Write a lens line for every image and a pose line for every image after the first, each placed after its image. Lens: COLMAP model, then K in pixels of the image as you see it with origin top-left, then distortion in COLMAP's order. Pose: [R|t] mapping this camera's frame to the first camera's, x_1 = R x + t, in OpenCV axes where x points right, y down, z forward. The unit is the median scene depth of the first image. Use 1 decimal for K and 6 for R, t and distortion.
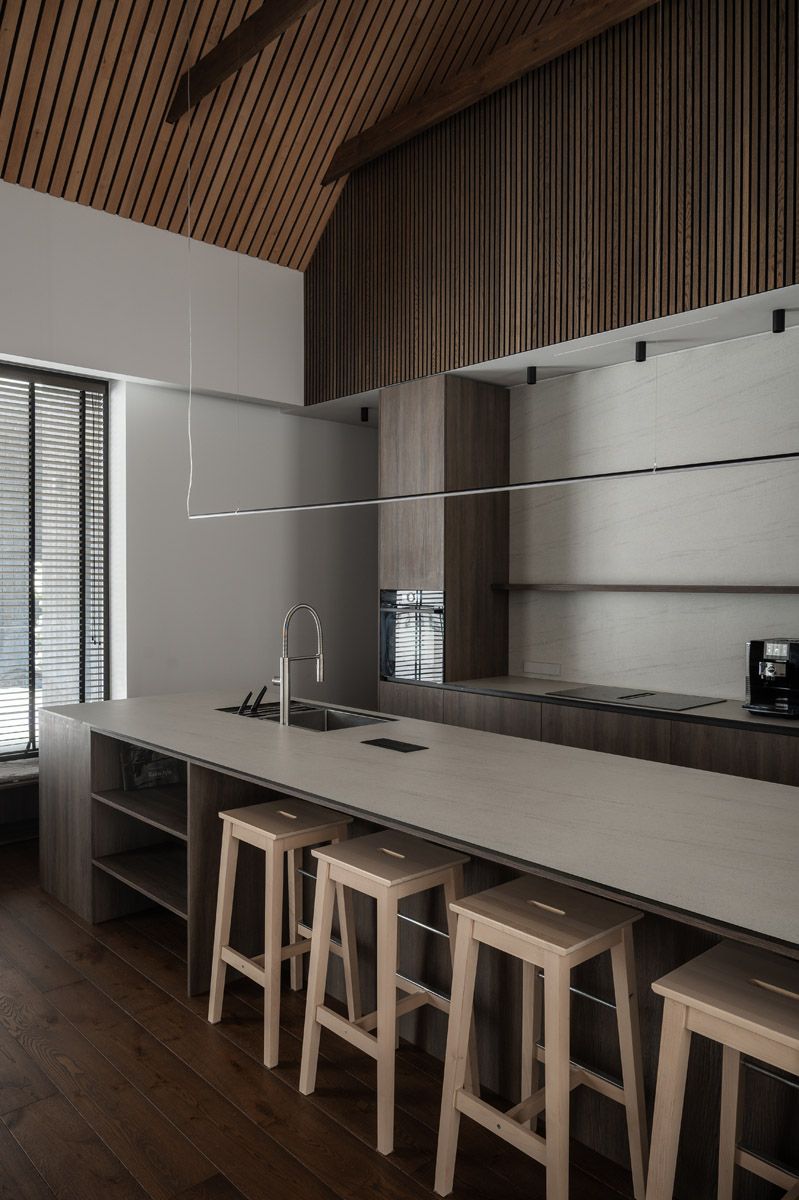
lens RADIAL K [[828.0, 0, 395.6], [0, 828.0, 610.7], [0, 0, 1]] dist [-0.049890, 0.046369]
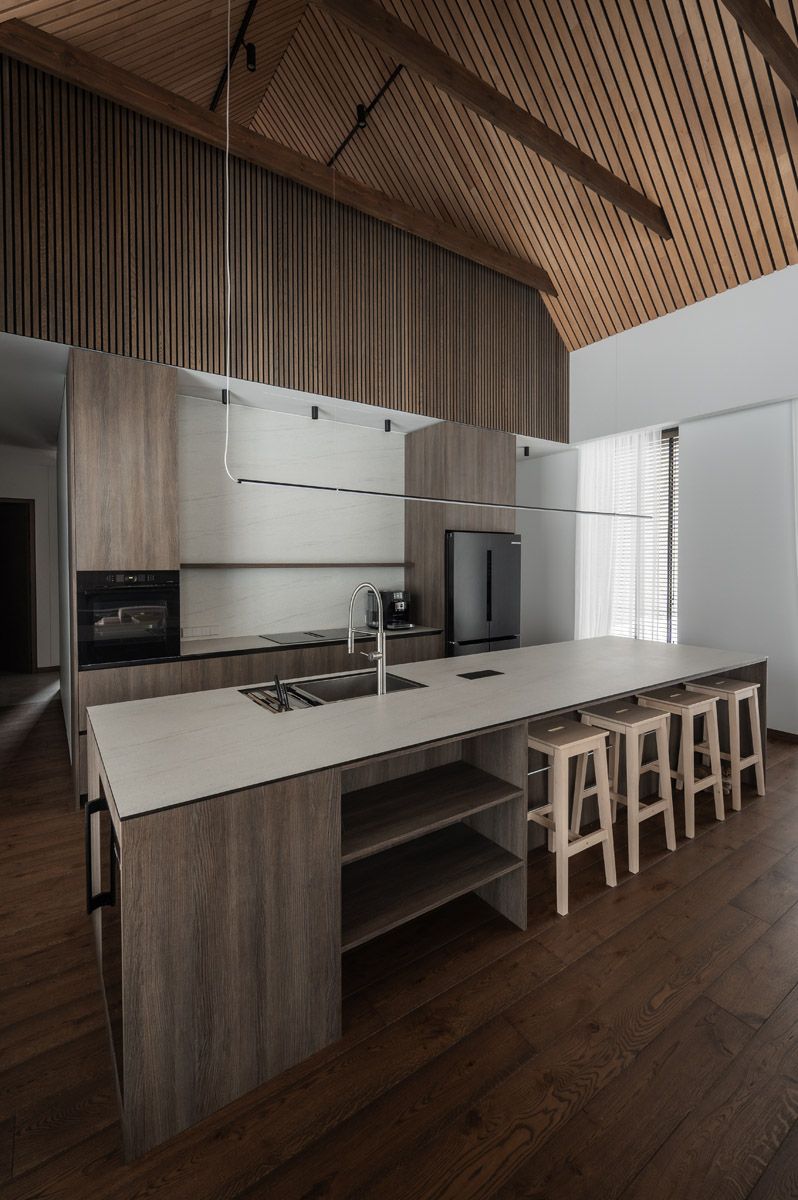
lens RADIAL K [[521.7, 0, 404.3], [0, 521.7, 572.8], [0, 0, 1]] dist [0.001912, -0.000061]
pose [[0.142718, -0.024970, 0.989448, -0.674214], [0.034334, 0.999205, 0.020263, -0.029773], [-0.989168, 0.031080, 0.143462, 0.723063]]
